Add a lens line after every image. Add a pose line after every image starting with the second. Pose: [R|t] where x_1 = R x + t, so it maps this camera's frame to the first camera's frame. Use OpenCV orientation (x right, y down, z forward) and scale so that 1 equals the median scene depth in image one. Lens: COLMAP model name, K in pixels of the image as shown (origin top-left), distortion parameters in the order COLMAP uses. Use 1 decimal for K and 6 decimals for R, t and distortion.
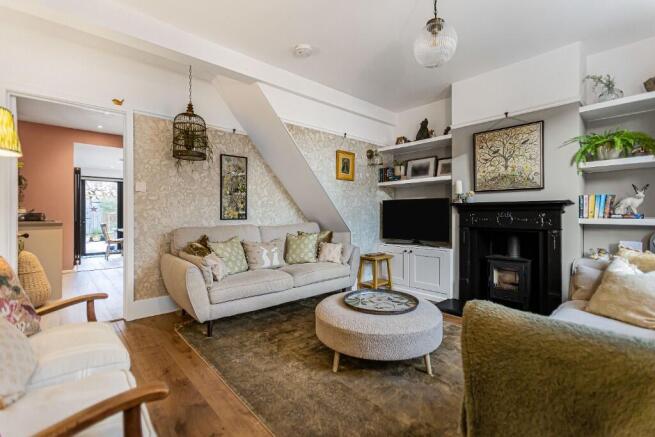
lens RADIAL K [[297.0, 0, 335.3], [0, 297.0, 215.9], [0, 0, 1]] dist [-0.001269, -0.000093]
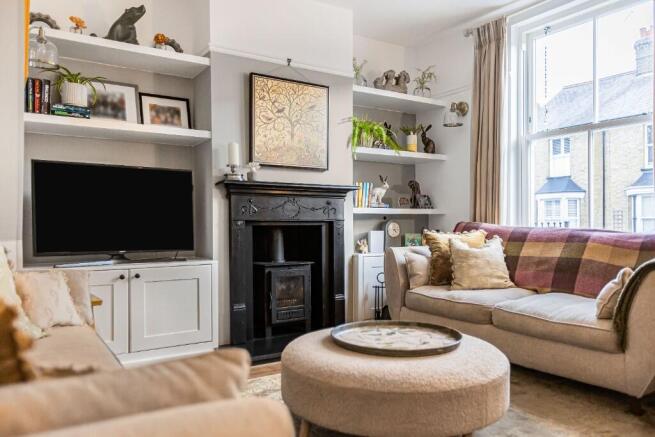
lens RADIAL K [[508.3, 0, 327.2], [0, 508.3, 228.9], [0, 0, 1]] dist [0.008490, 0.005203]
pose [[0.154910, -0.013251, 0.987840, -0.602604], [0.008702, 0.999890, 0.012048, 0.045375], [-0.987890, 0.006730, 0.155008, 0.696597]]
